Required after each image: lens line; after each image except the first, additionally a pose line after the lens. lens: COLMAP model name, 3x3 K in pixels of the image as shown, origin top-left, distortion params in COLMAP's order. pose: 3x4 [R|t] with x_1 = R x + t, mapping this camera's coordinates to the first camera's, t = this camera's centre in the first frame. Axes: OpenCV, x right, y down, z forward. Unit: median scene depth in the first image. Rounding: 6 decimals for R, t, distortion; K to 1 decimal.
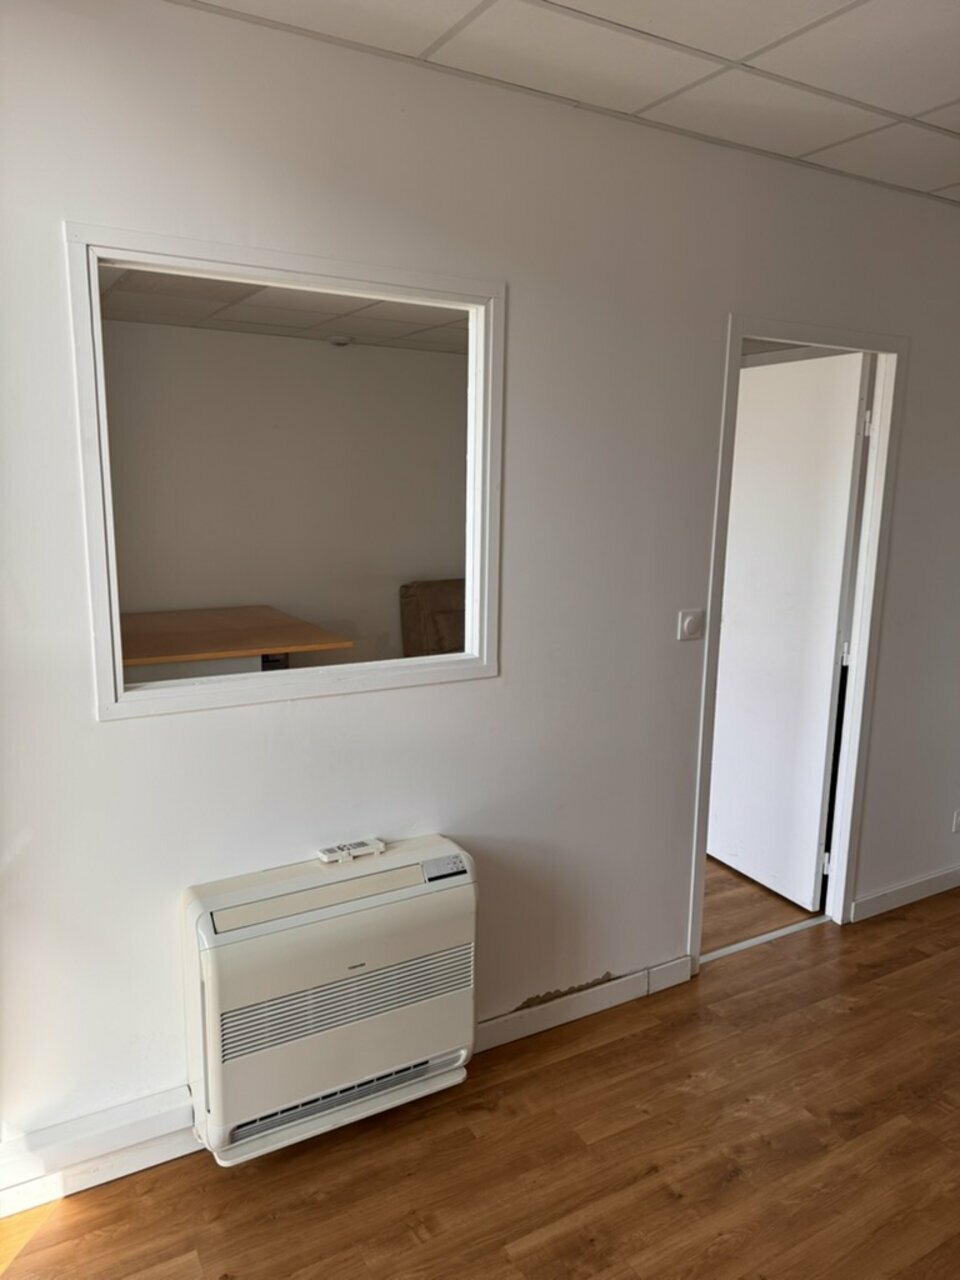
lens RADIAL K [[896.1, 0, 480.0], [0, 896.1, 640.0], [0, 0, 1]] dist [0.065843, -0.074523]
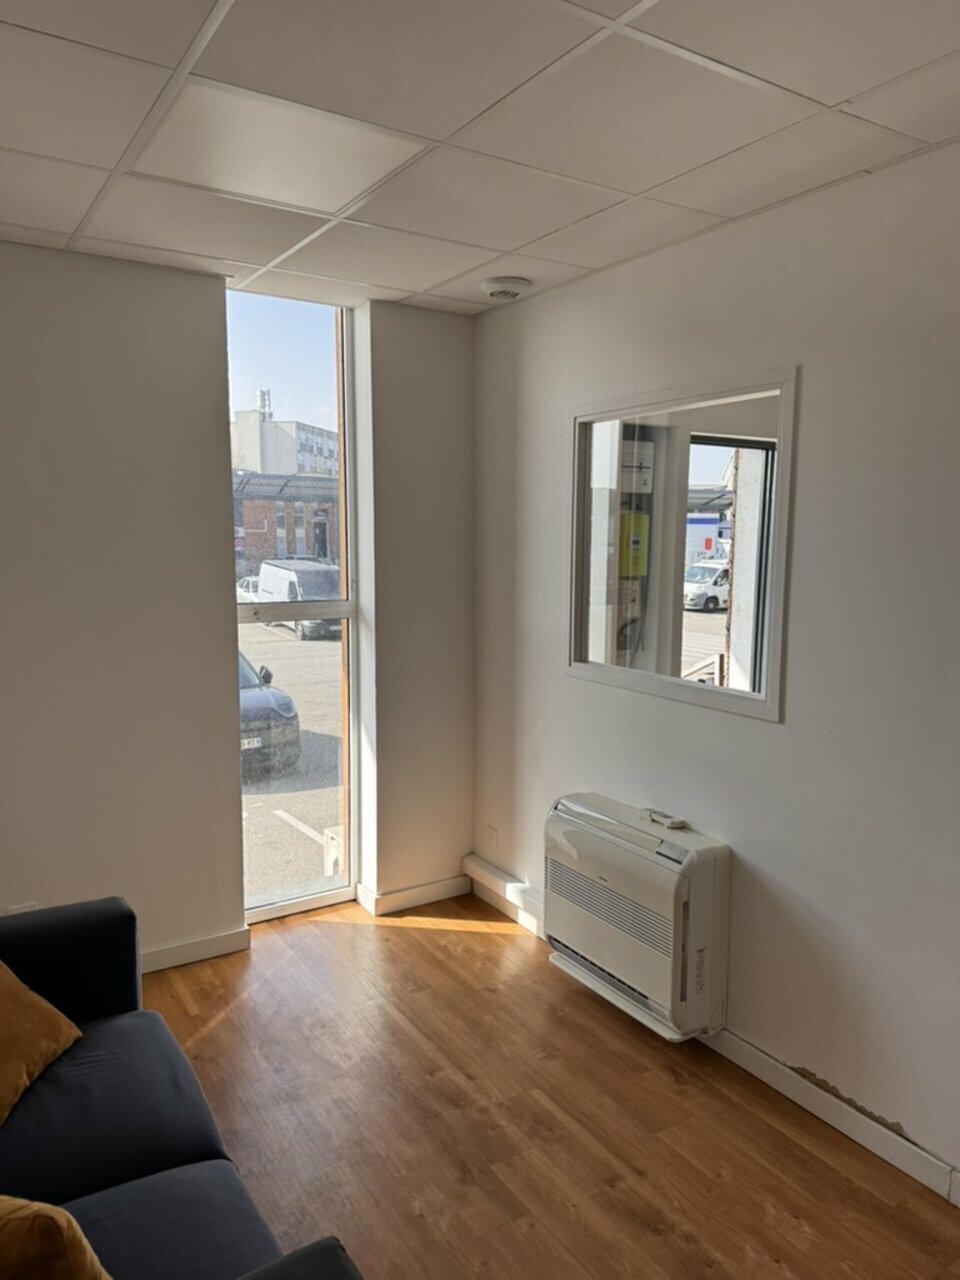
lens RADIAL K [[896.1, 0, 480.0], [0, 896.1, 640.0], [0, 0, 1]] dist [0.065843, -0.074523]
pose [[0.046983, 0.103678, -0.993501, 1.092422], [-0.179213, 0.979336, 0.093725, -0.095327], [0.982688, 0.173645, 0.064592, 0.583430]]
